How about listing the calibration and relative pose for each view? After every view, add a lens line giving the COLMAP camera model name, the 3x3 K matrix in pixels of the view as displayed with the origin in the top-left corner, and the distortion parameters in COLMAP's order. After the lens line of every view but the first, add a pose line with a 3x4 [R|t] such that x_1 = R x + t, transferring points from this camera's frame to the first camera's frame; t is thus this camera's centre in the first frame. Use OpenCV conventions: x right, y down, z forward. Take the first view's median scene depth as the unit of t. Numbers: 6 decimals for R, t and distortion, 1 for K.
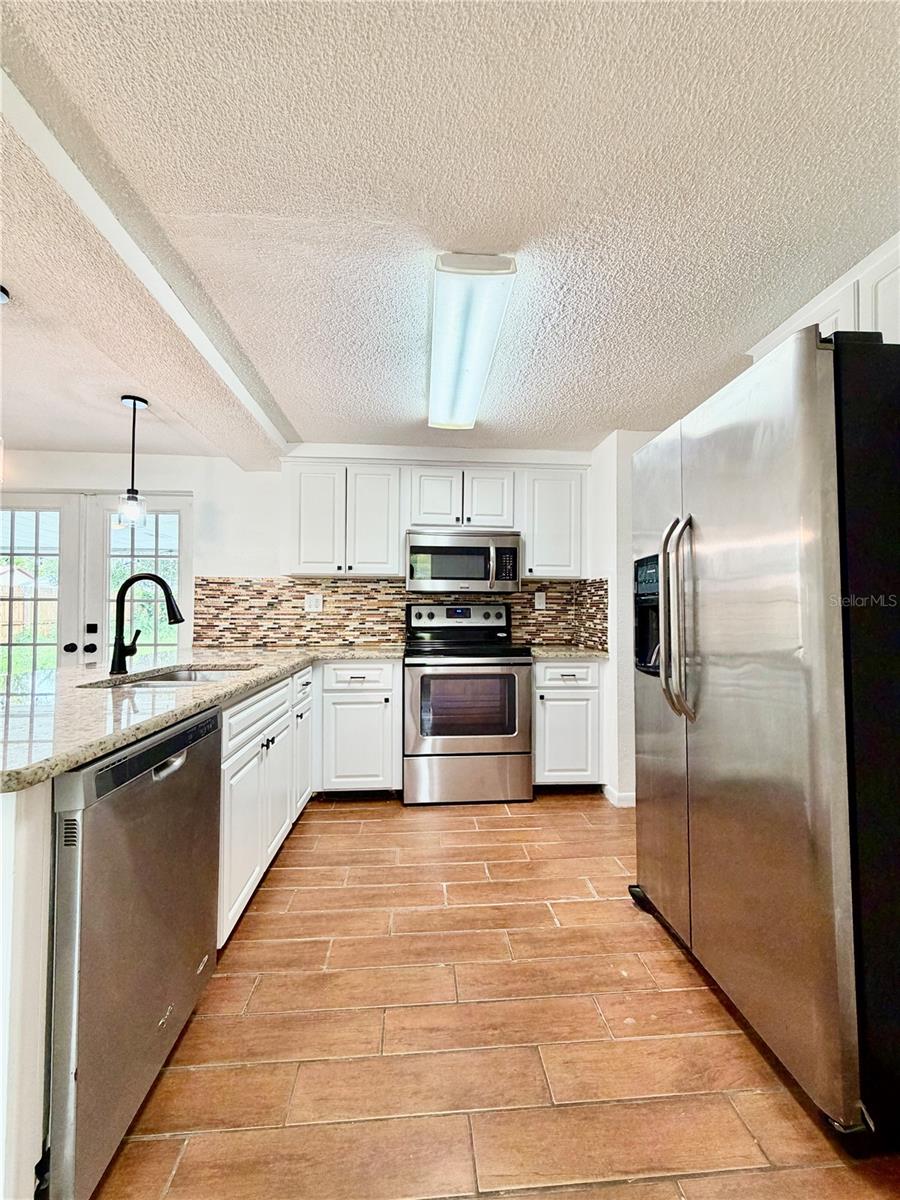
lens RADIAL K [[479.2, 0, 451.6], [0, 479.2, 597.6], [0, 0, 1]] dist [-0.000939, 0.000063]
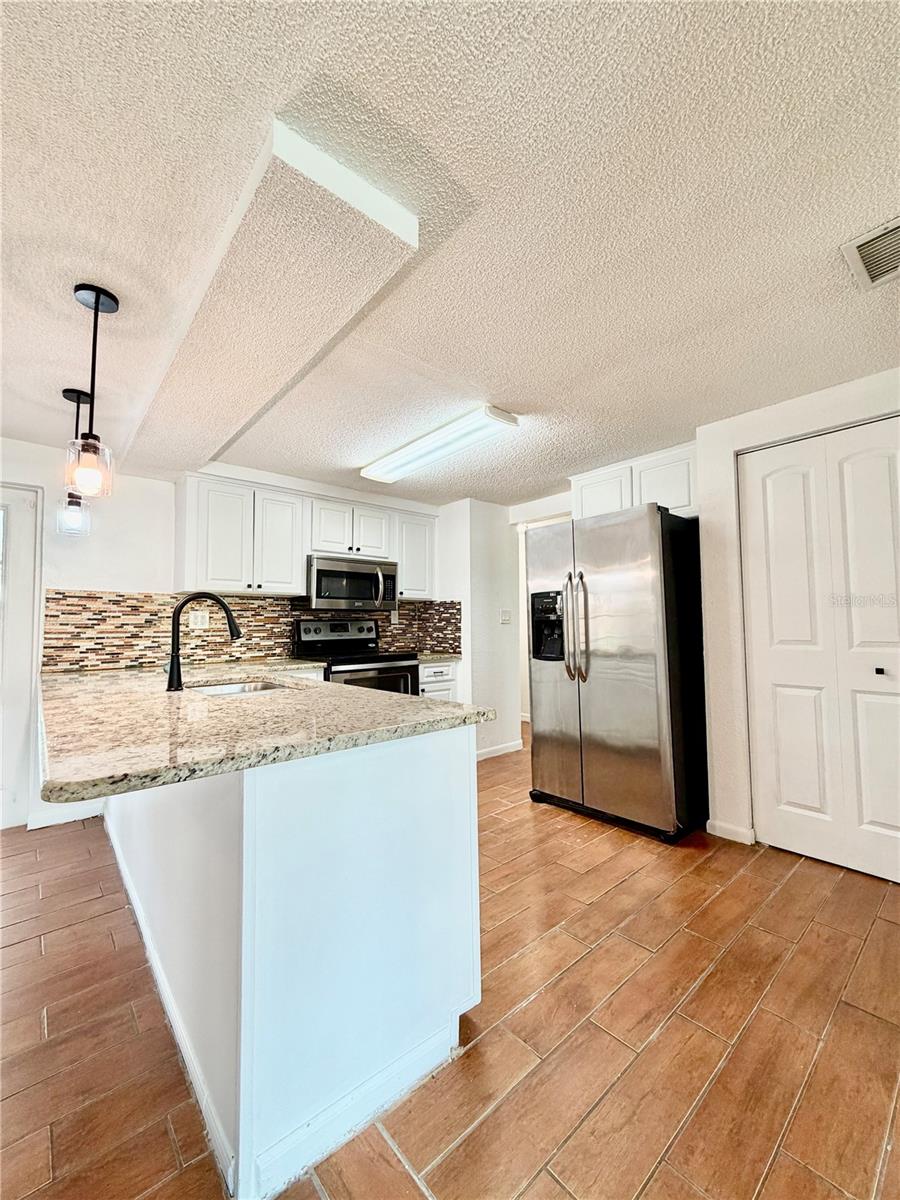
lens RADIAL K [[479.2, 0, 451.6], [0, 479.2, 597.6], [0, 0, 1]] dist [-0.000939, 0.000063]
pose [[0.802382, 0.022366, 0.596391, -0.483236], [-0.003788, 0.999468, -0.032386, -0.004317], [-0.596798, 0.023727, 0.802040, -0.098572]]
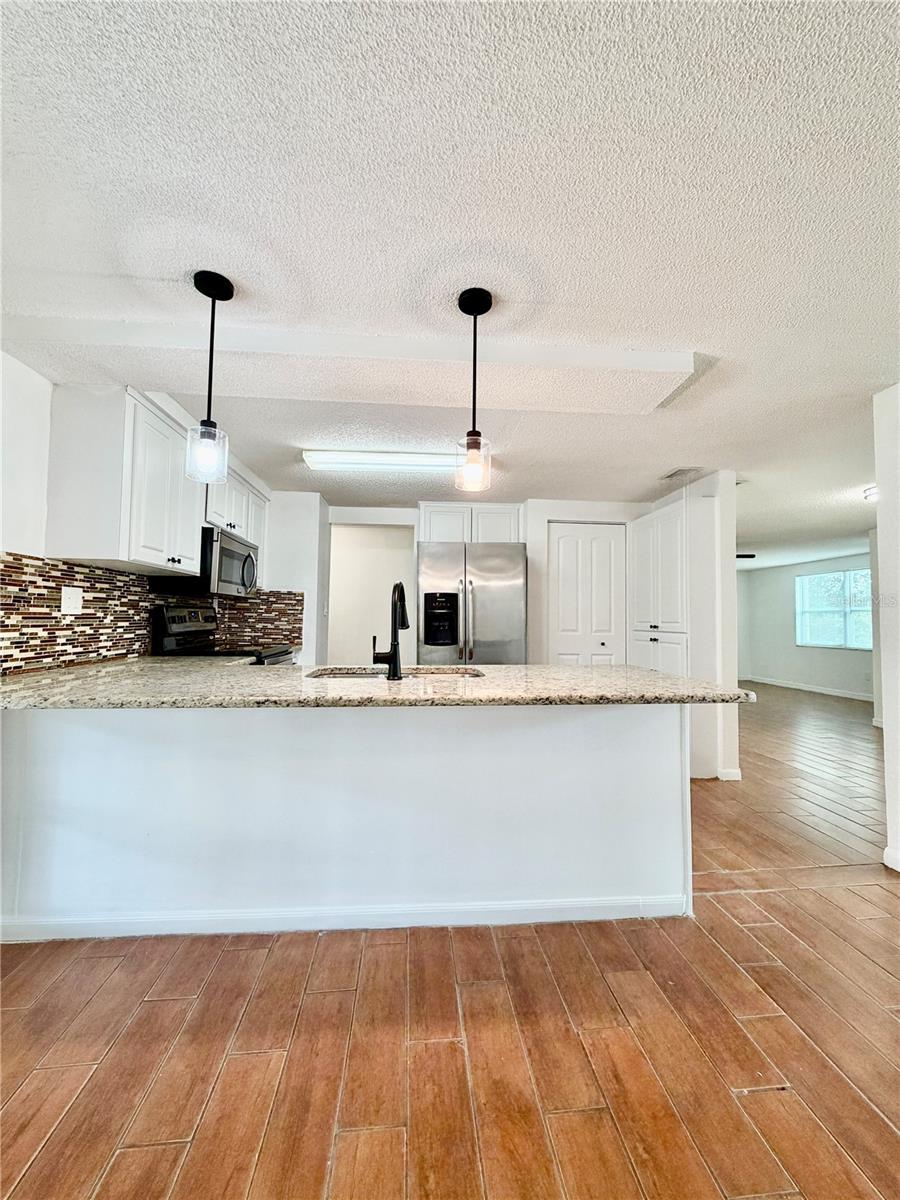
lens RADIAL K [[479.2, 0, 451.6], [0, 479.2, 597.6], [0, 0, 1]] dist [-0.000939, 0.000063]
pose [[-0.005492, 0.041210, 0.999135, -0.986986], [-0.039813, 0.998349, -0.041397, 0.014532], [-0.999192, -0.040006, -0.003842, 0.516574]]
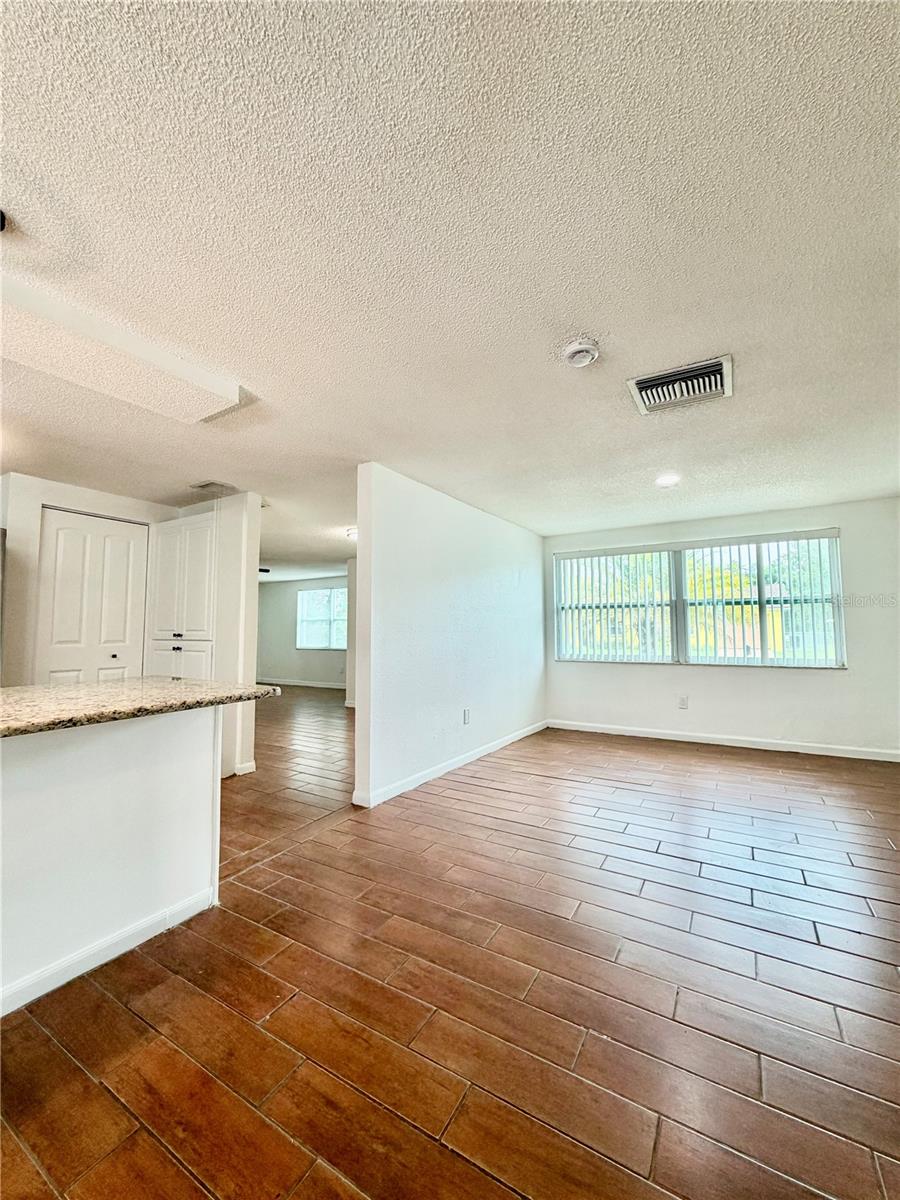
lens RADIAL K [[479.2, 0, 451.6], [0, 479.2, 597.6], [0, 0, 1]] dist [-0.000939, 0.000063]
pose [[-0.811149, 0.036596, 0.583694, -1.016811], [-0.018068, 0.995996, -0.087554, 0.016418], [-0.584561, -0.081566, -0.807240, 0.563469]]
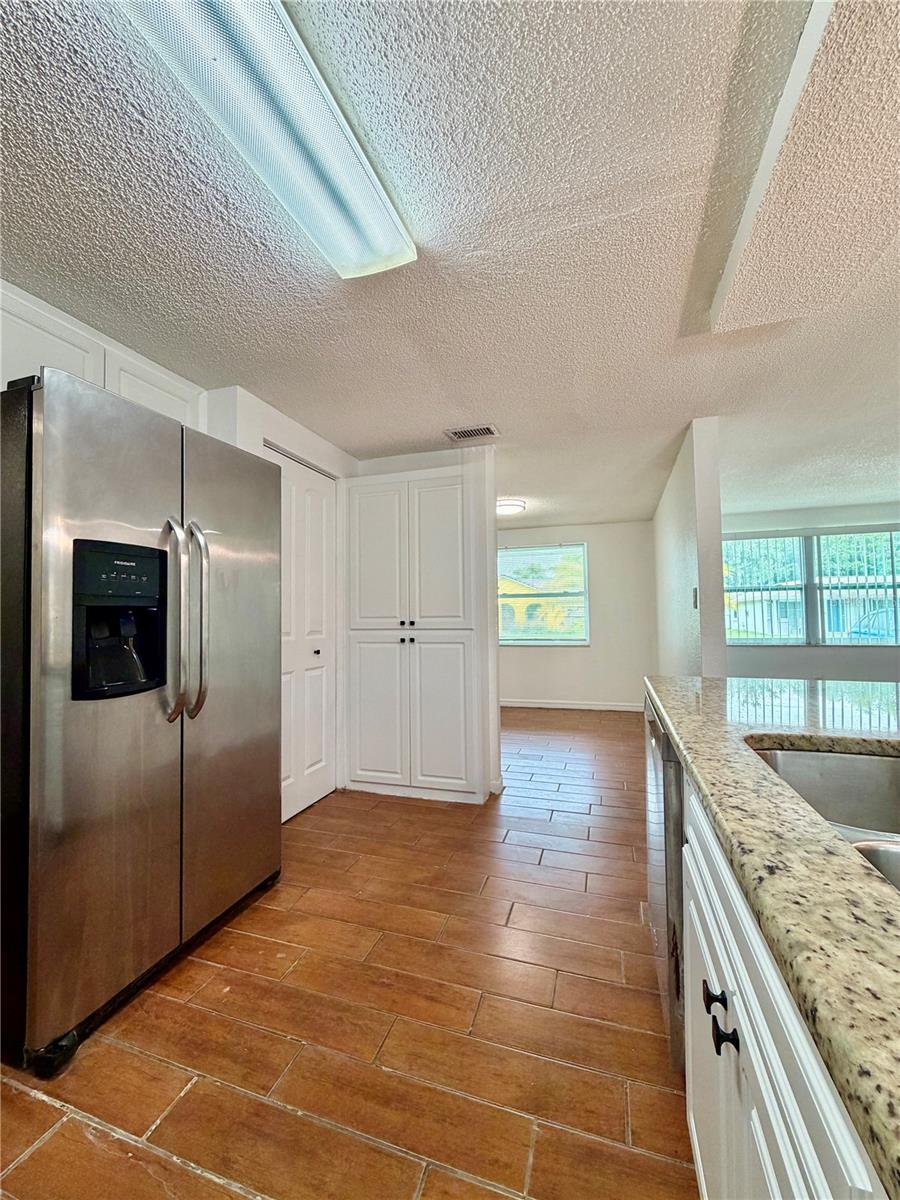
lens RADIAL K [[481.4, 0, 448.6], [0, 481.4, 595.7], [0, 0, 1]] dist [-0.001051, 0.000034]
pose [[-0.922552, 0.021350, 0.385282, -0.205207], [-0.004331, 0.997833, -0.065662, 0.025248], [-0.385849, -0.062245, -0.920460, 0.821351]]
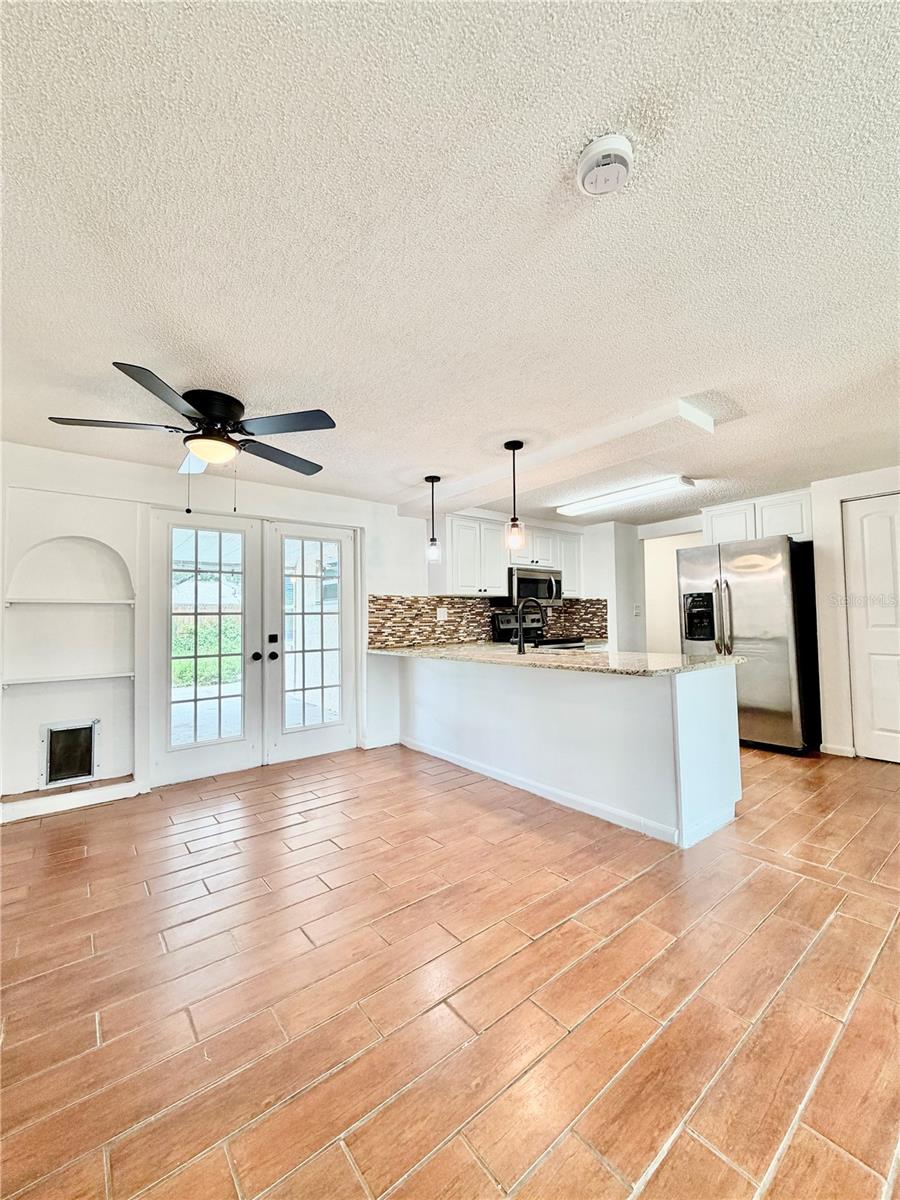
lens RADIAL K [[479.2, 0, 451.6], [0, 479.2, 597.6], [0, 0, 1]] dist [-0.000939, 0.000063]
pose [[0.832576, 0.007766, 0.553857, -1.102070], [0.003421, 0.999811, -0.019161, -0.010328], [-0.553901, 0.017847, 0.832391, -0.200458]]
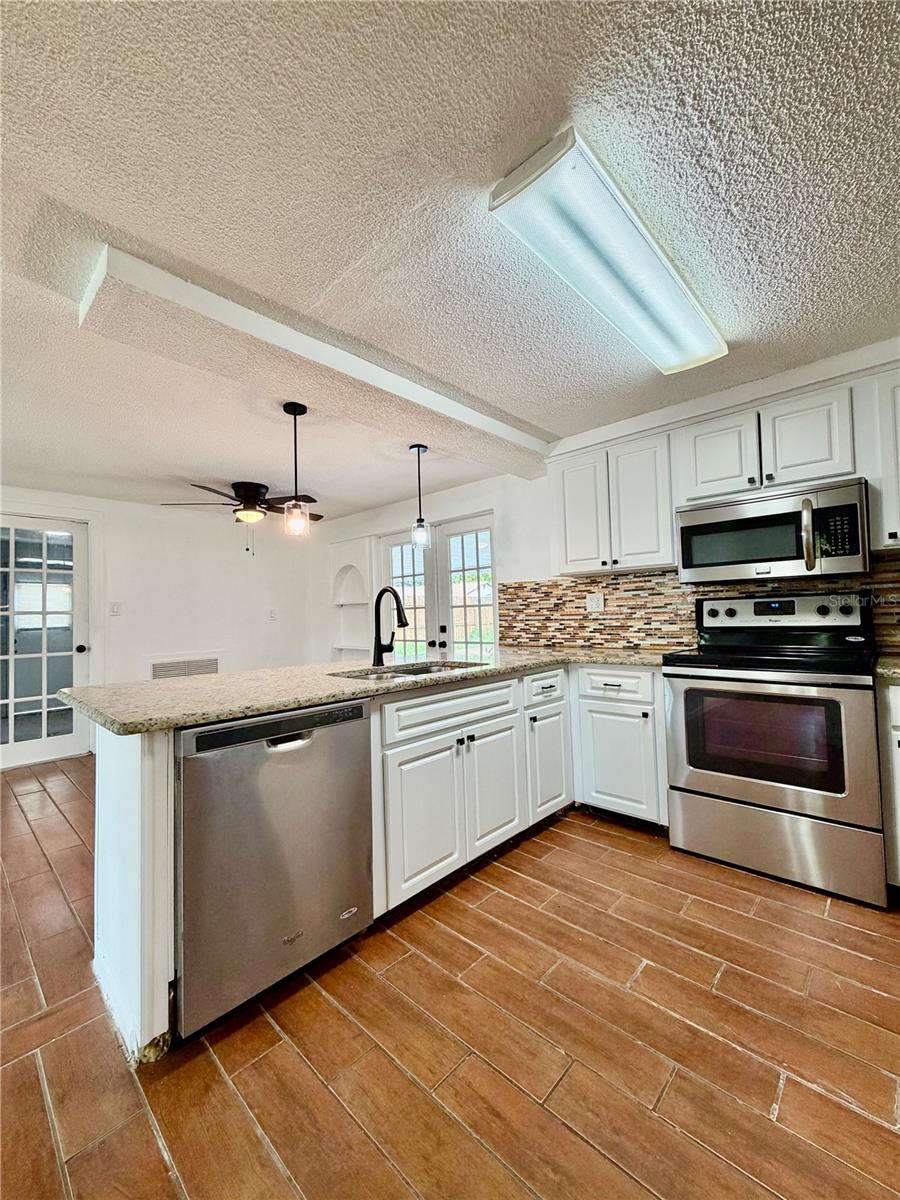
lens RADIAL K [[479.2, 0, 451.6], [0, 479.2, 597.6], [0, 0, 1]] dist [-0.000939, 0.000063]
pose [[0.673735, -0.048328, -0.737391, 0.230986], [0.051134, 0.998516, -0.018723, 0.005481], [0.737202, -0.025091, 0.675206, 0.161126]]
